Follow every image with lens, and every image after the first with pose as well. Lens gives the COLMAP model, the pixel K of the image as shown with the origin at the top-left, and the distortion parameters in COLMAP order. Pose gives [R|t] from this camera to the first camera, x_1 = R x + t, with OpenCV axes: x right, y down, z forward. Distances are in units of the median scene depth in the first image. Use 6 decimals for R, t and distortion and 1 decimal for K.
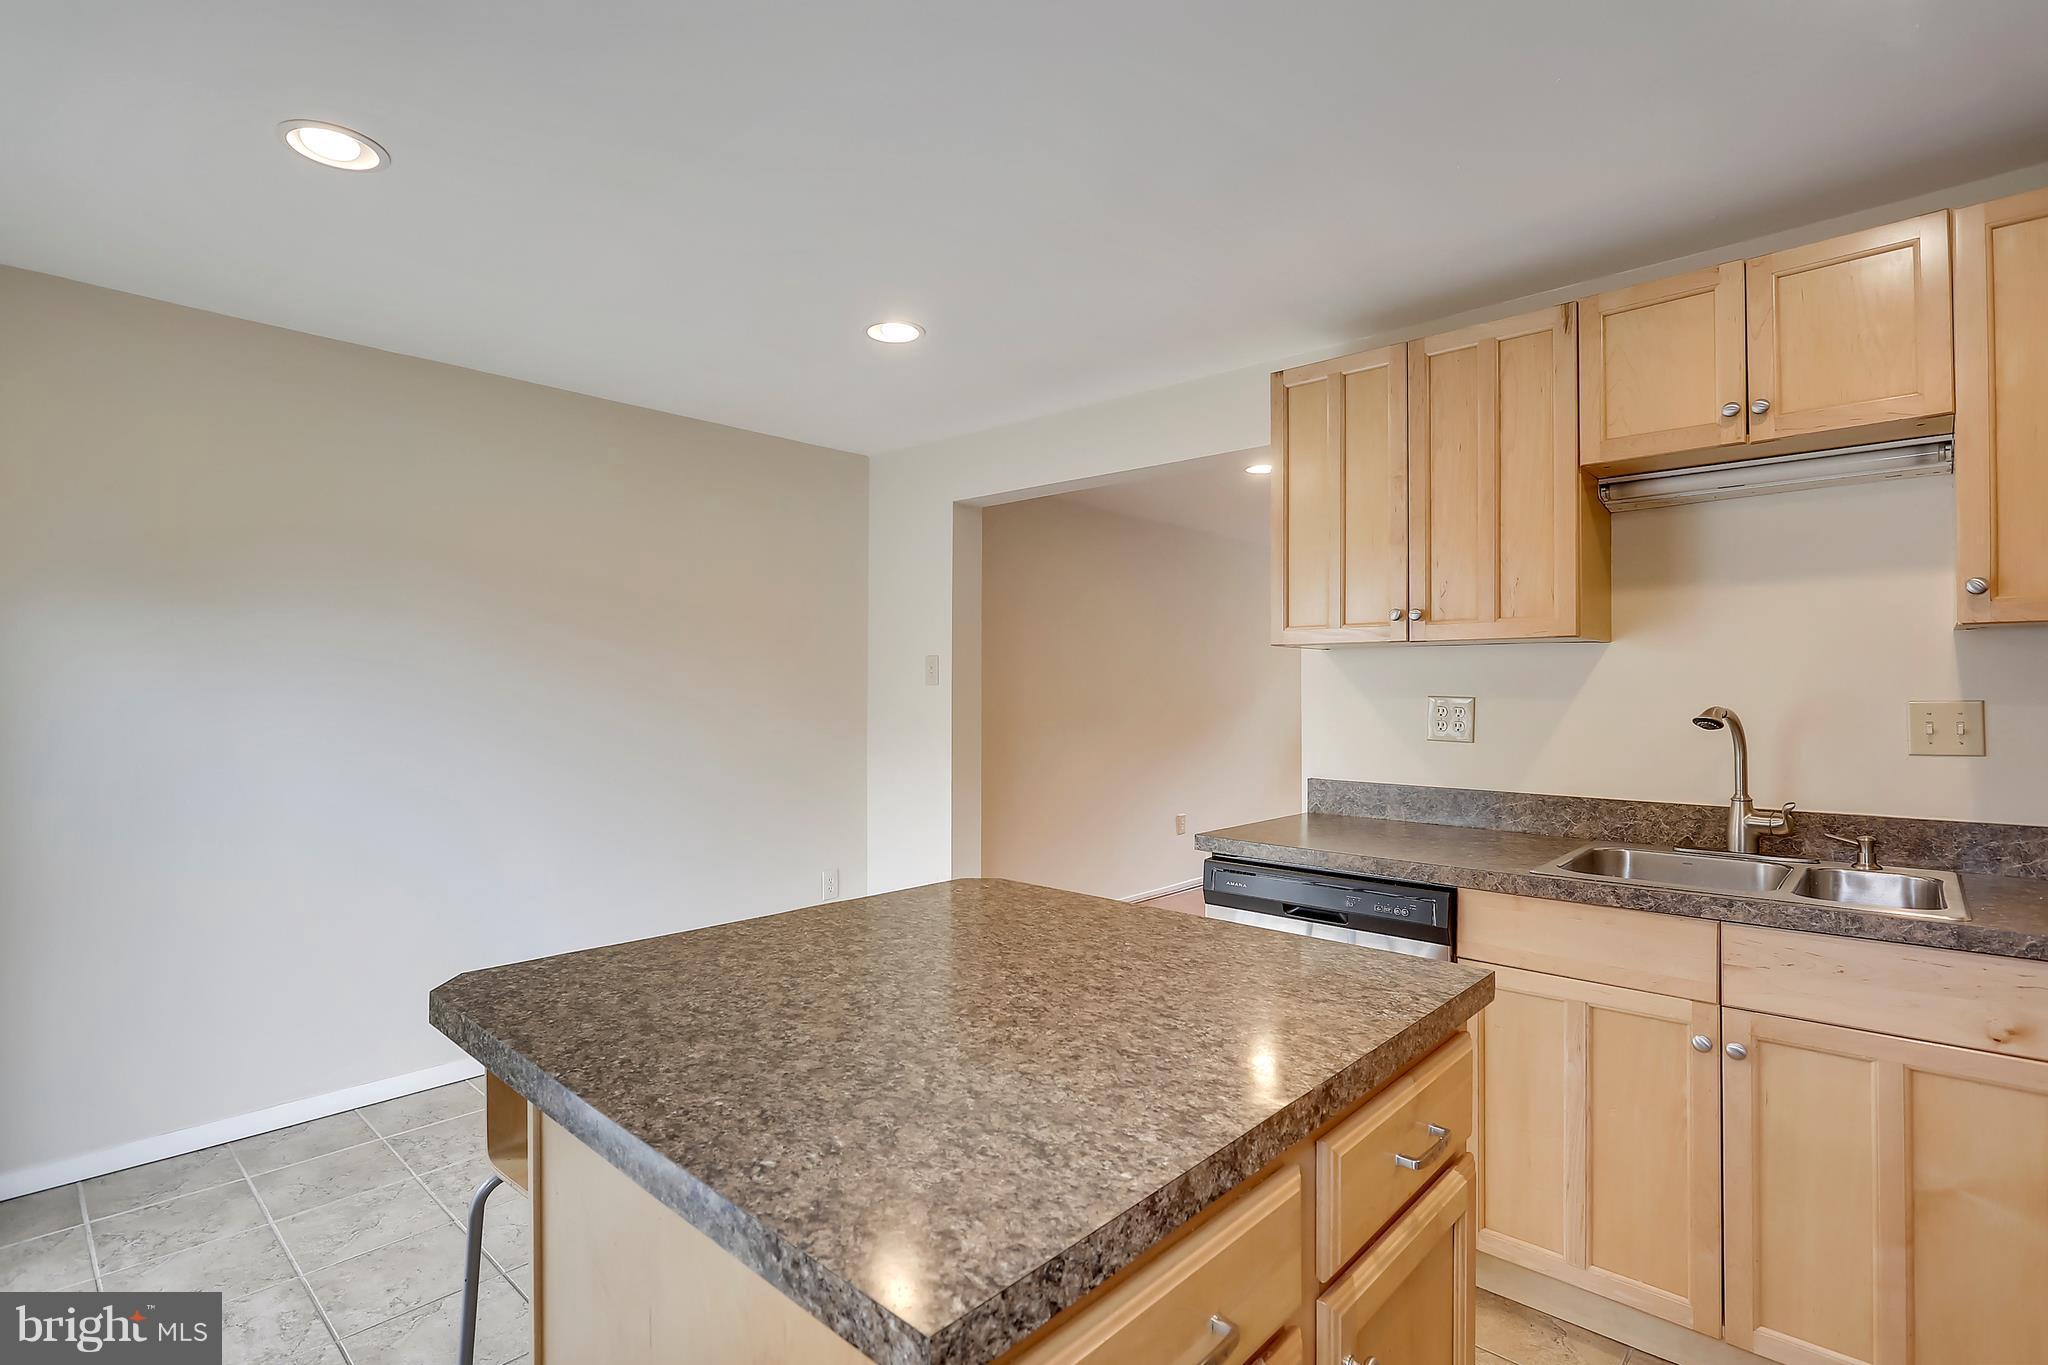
lens RADIAL K [[987.8, 0, 975.9], [0, 987.8, 669.2], [0, 0, 1]] dist [-0.010873, 0.003272]
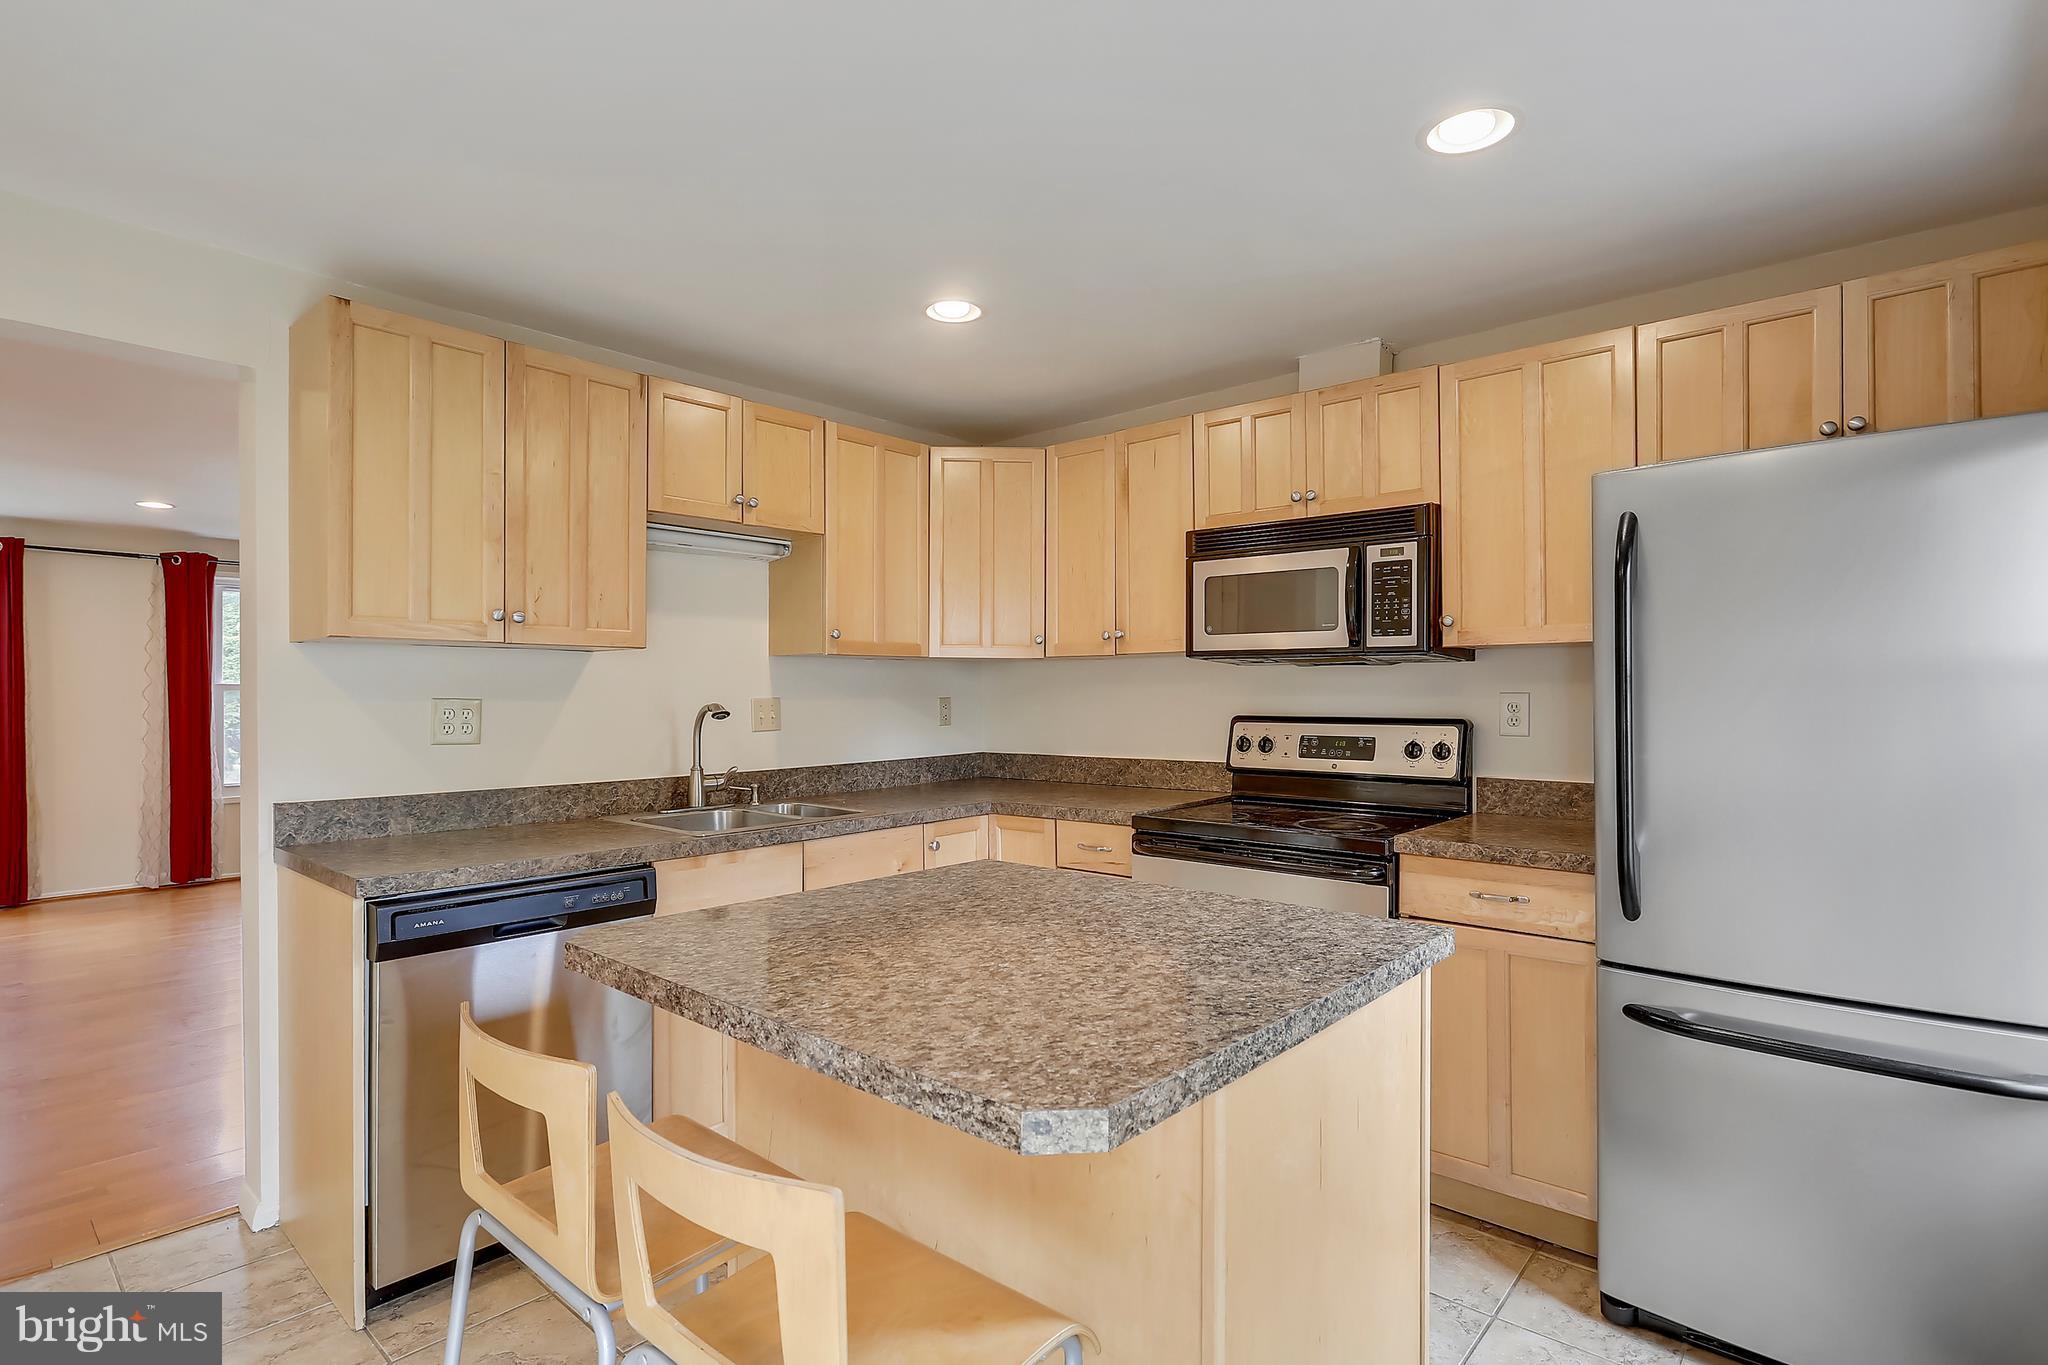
lens RADIAL K [[987.8, 0, 1074.5], [0, 987.8, 687.6], [0, 0, 1]] dist [-0.010873, 0.003272]
pose [[-0.084513, 0.003182, 0.996417, -0.733764], [-0.019617, 0.999796, -0.004856, 0.012240], [-0.996229, -0.019957, -0.084433, 0.626752]]
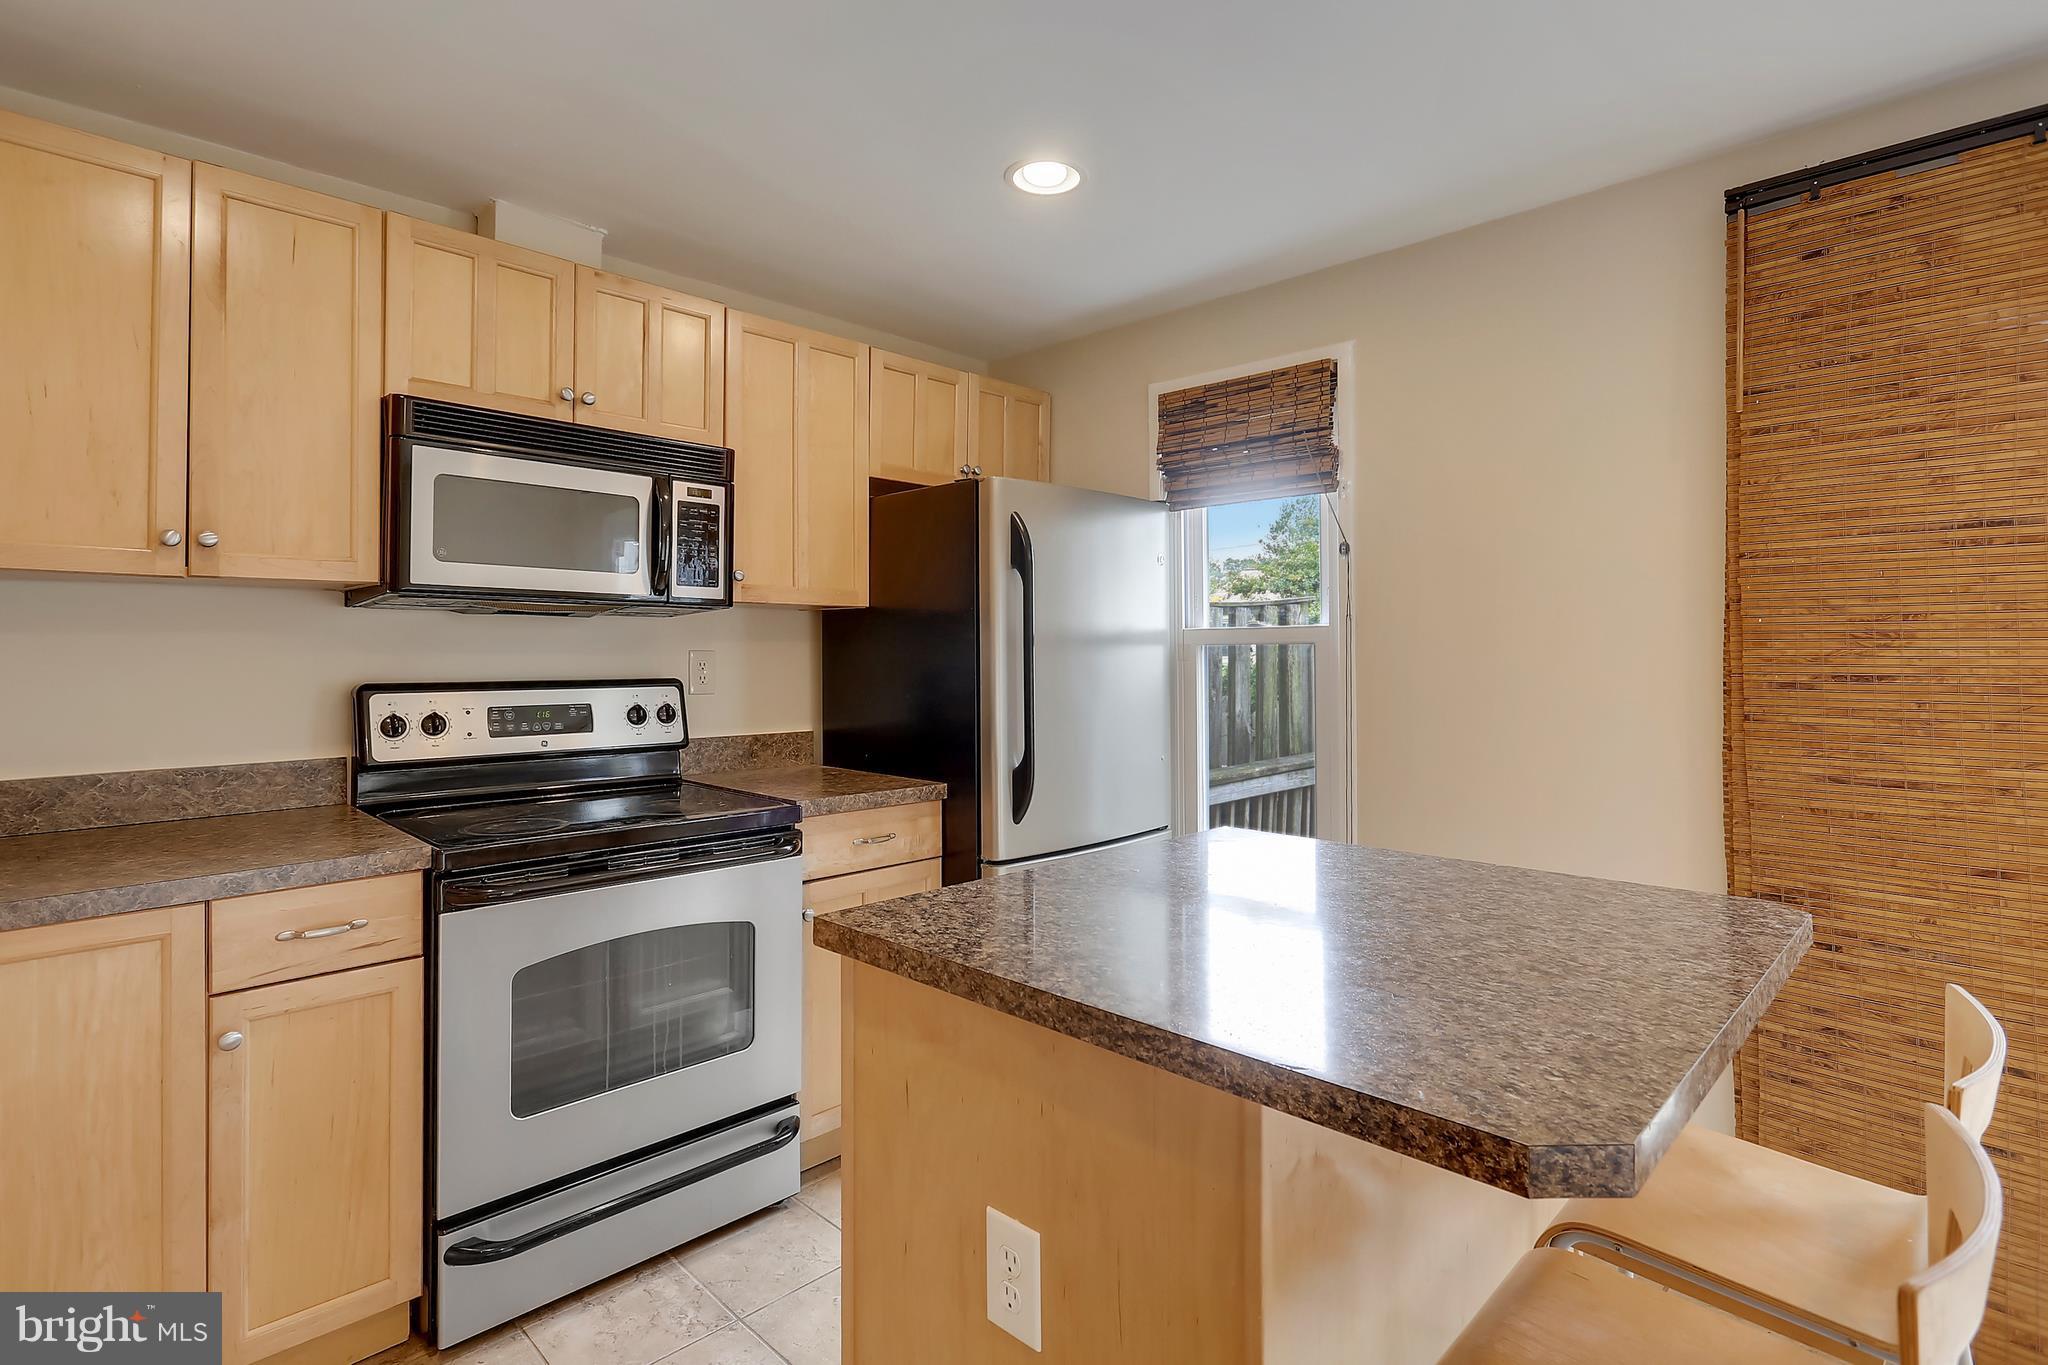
lens RADIAL K [[987.8, 0, 961.3], [0, 987.8, 641.6], [0, 0, 1]] dist [-0.010873, 0.003272]
pose [[-0.999512, -0.003169, 0.031089, 0.228948], [-0.004189, 0.999453, -0.032819, 0.032642], [-0.030968, -0.032933, -0.998978, 1.287461]]
